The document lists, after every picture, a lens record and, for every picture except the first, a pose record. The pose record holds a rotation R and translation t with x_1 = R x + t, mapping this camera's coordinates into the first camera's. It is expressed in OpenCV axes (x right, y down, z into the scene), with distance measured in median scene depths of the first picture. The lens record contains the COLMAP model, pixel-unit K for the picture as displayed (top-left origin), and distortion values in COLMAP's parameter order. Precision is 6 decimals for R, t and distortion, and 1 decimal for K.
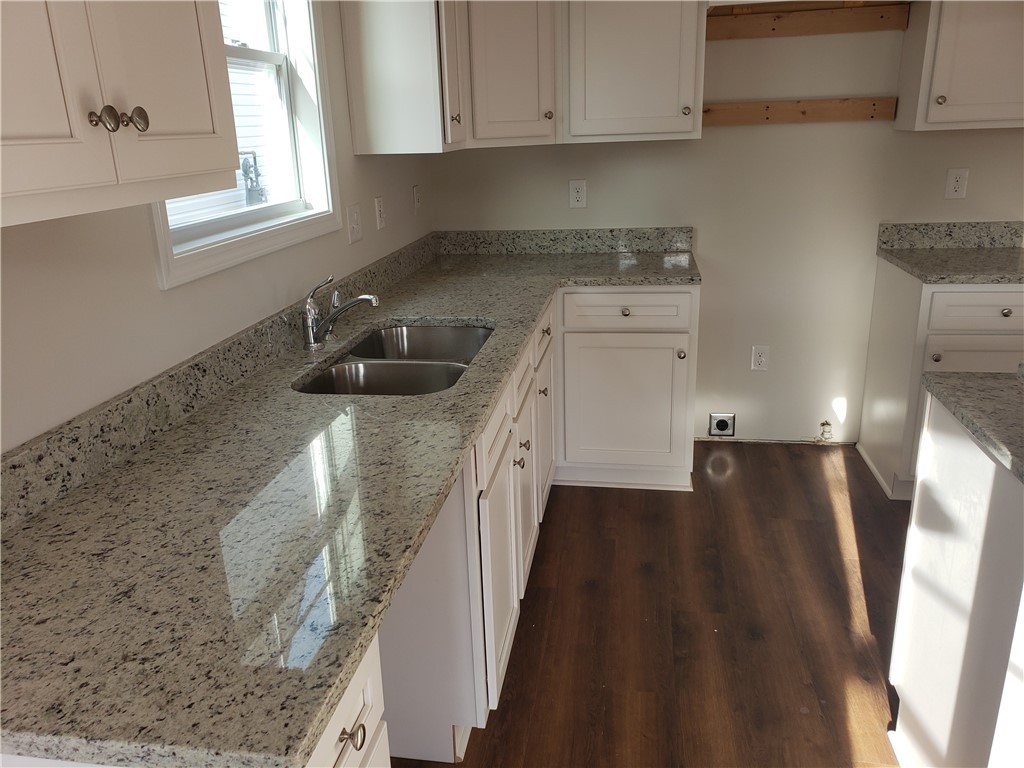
lens RADIAL K [[805.3, 0, 512.0], [0, 805.3, 384.0], [0, 0, 1]] dist [0.022593, 0.006983]
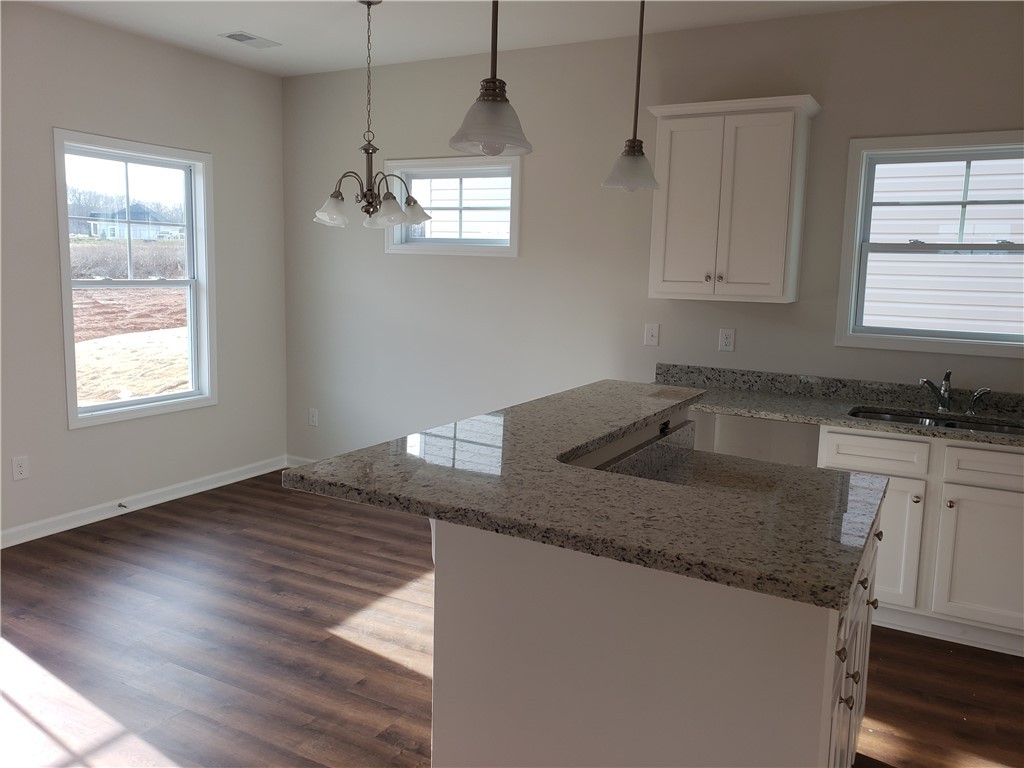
lens RADIAL K [[805.3, 0, 512.0], [0, 805.3, 384.0], [0, 0, 1]] dist [0.022593, 0.006983]
pose [[-0.343264, 0.160543, -0.925416, 1.327411], [-0.304080, 0.913222, 0.271220, -0.228232], [0.888653, 0.374501, -0.264659, 0.496290]]
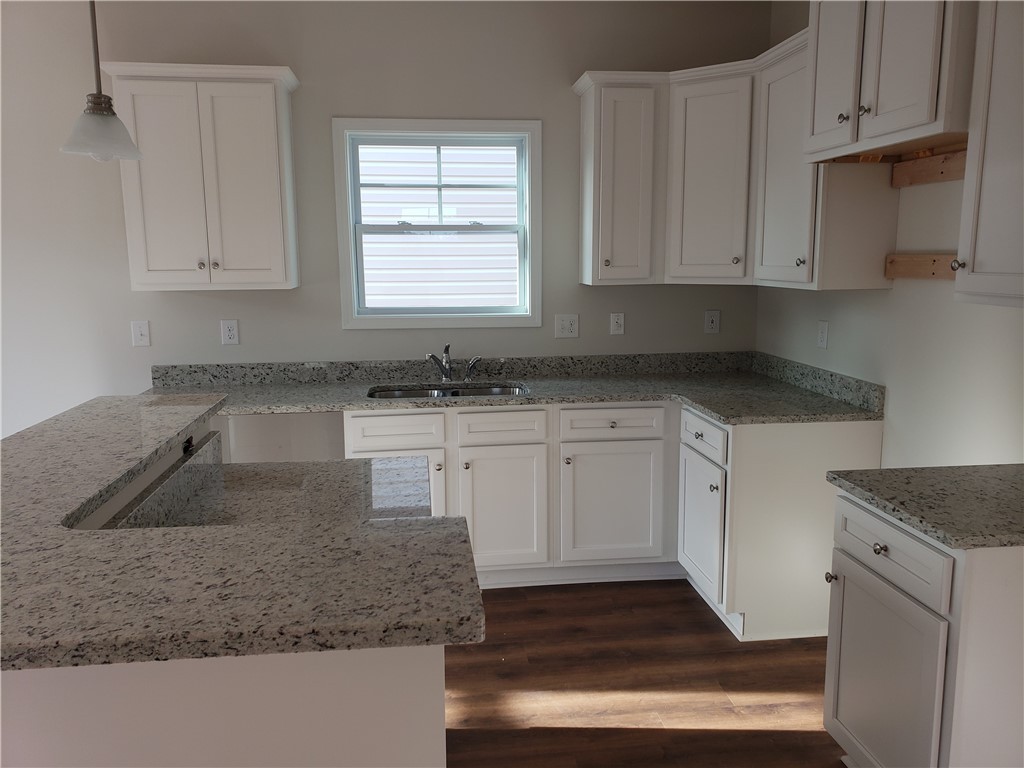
lens RADIAL K [[805.3, 0, 512.0], [0, 805.3, 384.0], [0, 0, 1]] dist [0.022593, 0.006983]
pose [[0.275206, 0.183674, -0.943677, 1.228082], [-0.297015, 0.949805, 0.098247, -0.210719], [0.914354, 0.253248, 0.315946, 0.448262]]
